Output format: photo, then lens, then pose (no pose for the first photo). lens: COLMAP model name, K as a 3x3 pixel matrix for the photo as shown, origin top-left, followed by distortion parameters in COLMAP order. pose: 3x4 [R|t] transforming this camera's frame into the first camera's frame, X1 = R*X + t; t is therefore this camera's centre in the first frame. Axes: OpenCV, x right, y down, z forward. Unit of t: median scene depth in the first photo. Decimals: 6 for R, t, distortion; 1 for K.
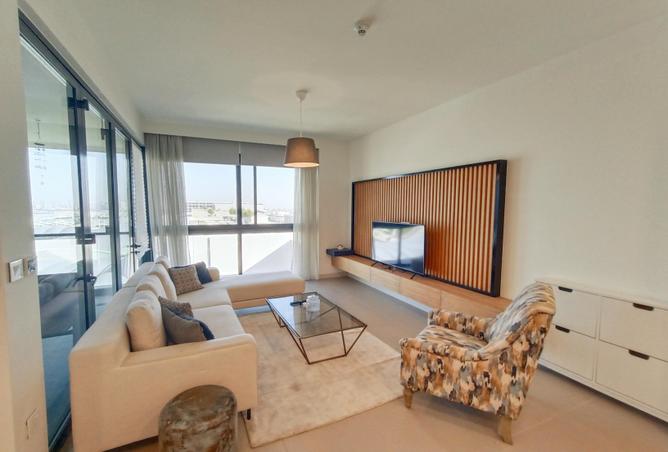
lens RADIAL K [[303.1, 0, 328.5], [0, 303.1, 229.5], [0, 0, 1]] dist [-0.007687, -0.000523]
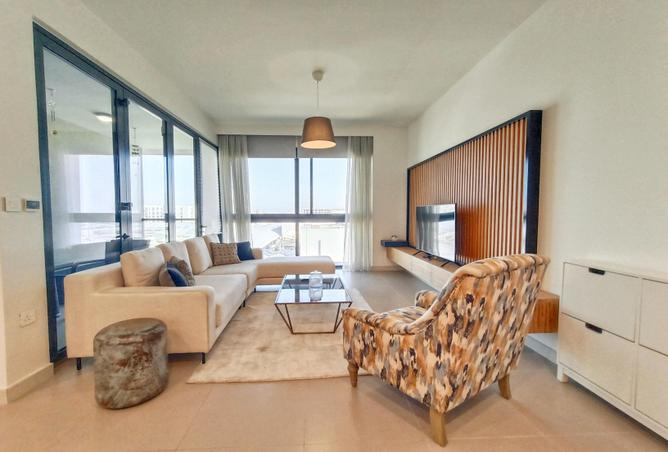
lens RADIAL K [[303.1, 0, 326.8], [0, 303.1, 228.9], [0, 0, 1]] dist [-0.007687, -0.000523]
pose [[0.932429, 0.014909, -0.361046, 0.432251], [-0.022860, 0.999581, -0.017763, 0.120833], [0.360630, 0.024816, 0.932379, 0.103687]]
